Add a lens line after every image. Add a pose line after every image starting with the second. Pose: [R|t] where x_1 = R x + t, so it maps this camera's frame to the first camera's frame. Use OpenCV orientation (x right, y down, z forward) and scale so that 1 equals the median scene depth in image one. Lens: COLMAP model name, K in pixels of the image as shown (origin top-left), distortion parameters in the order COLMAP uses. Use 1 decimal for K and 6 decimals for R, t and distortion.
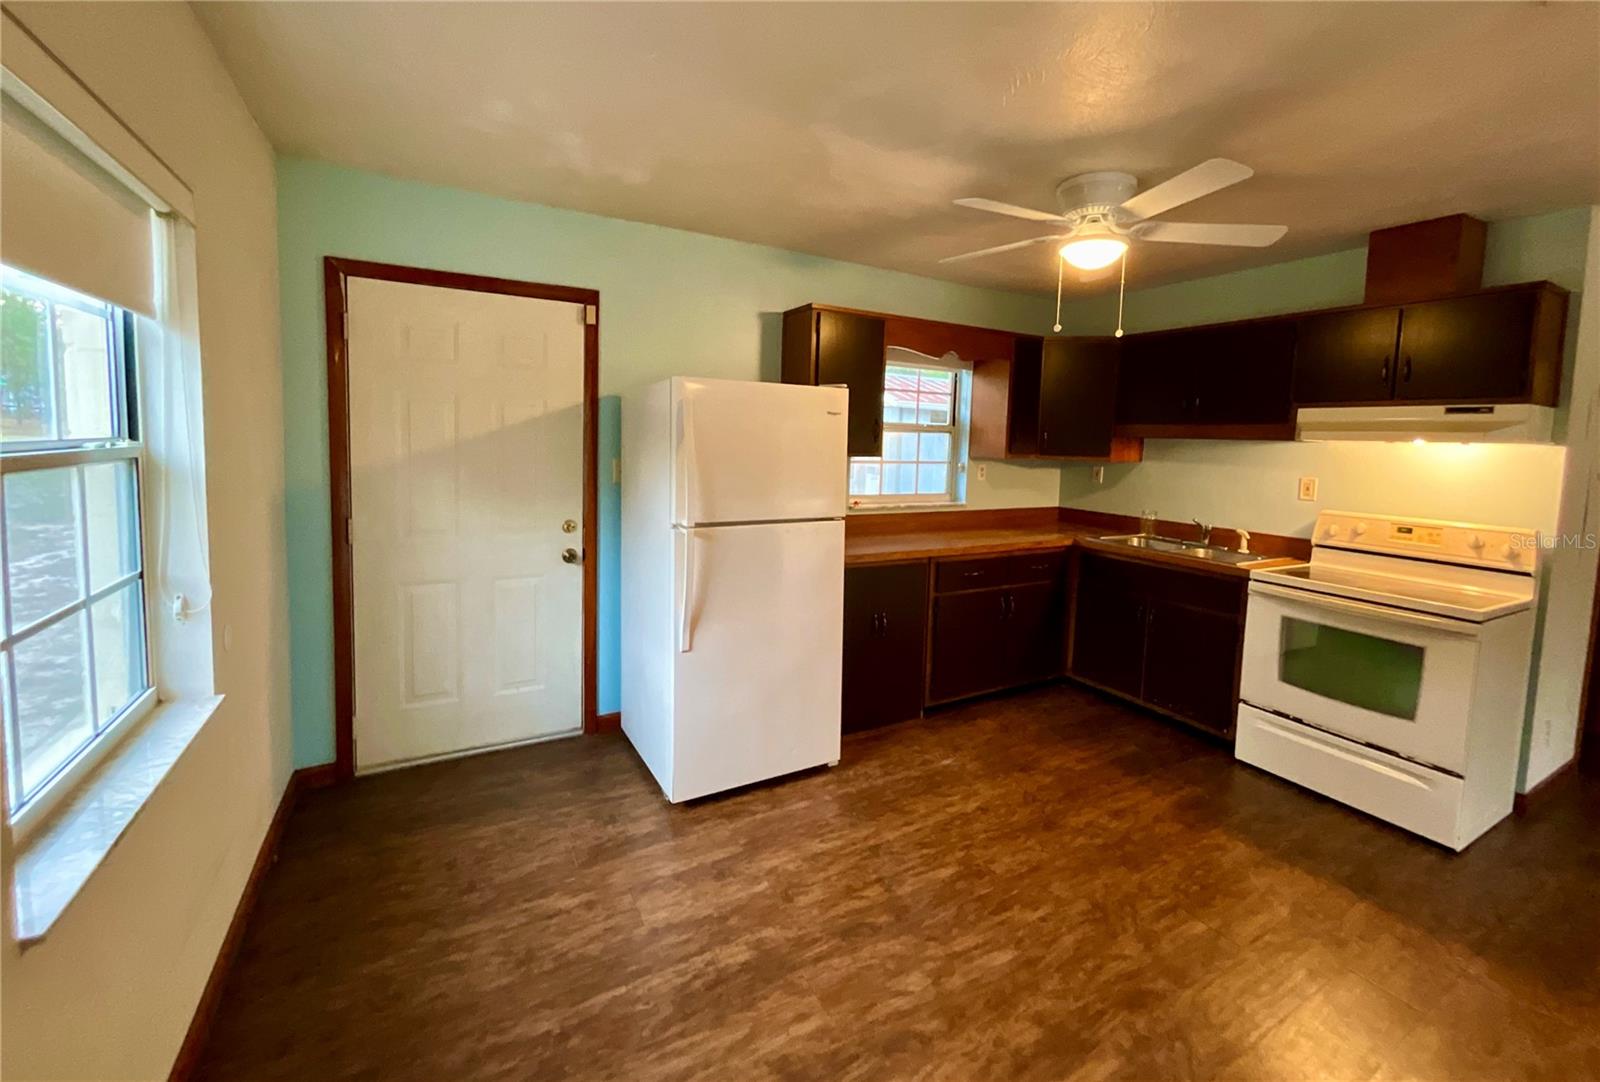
lens RADIAL K [[652.6, 0, 802.4], [0, 652.6, 484.0], [0, 0, 1]] dist [-0.000915, 0.009657]
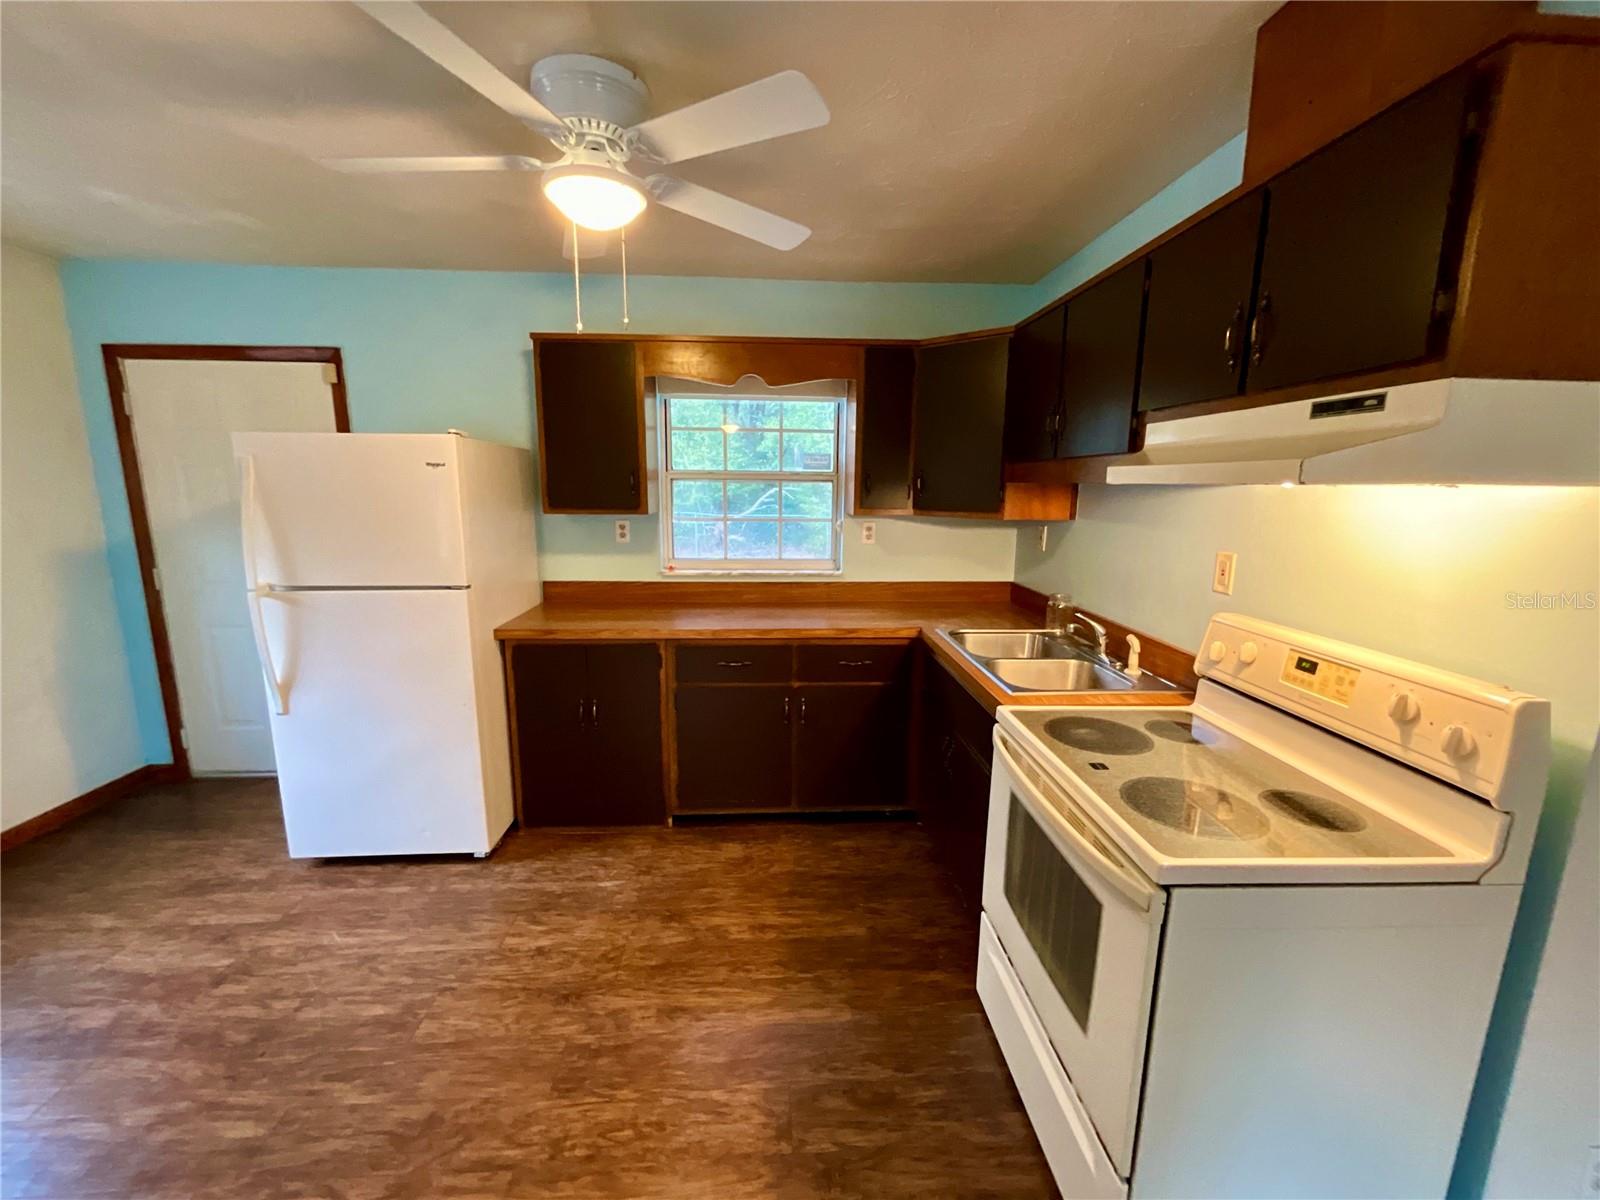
lens RADIAL K [[652.0, 0, 800.0], [0, 652.0, 600.0], [0, 0, 1]] dist [0.009618, -0.000055]
pose [[0.891957, 0.056683, -0.448553, 0.848029], [-0.012860, 0.994889, 0.100150, -0.023341], [0.451938, -0.083562, 0.888127, 0.426704]]
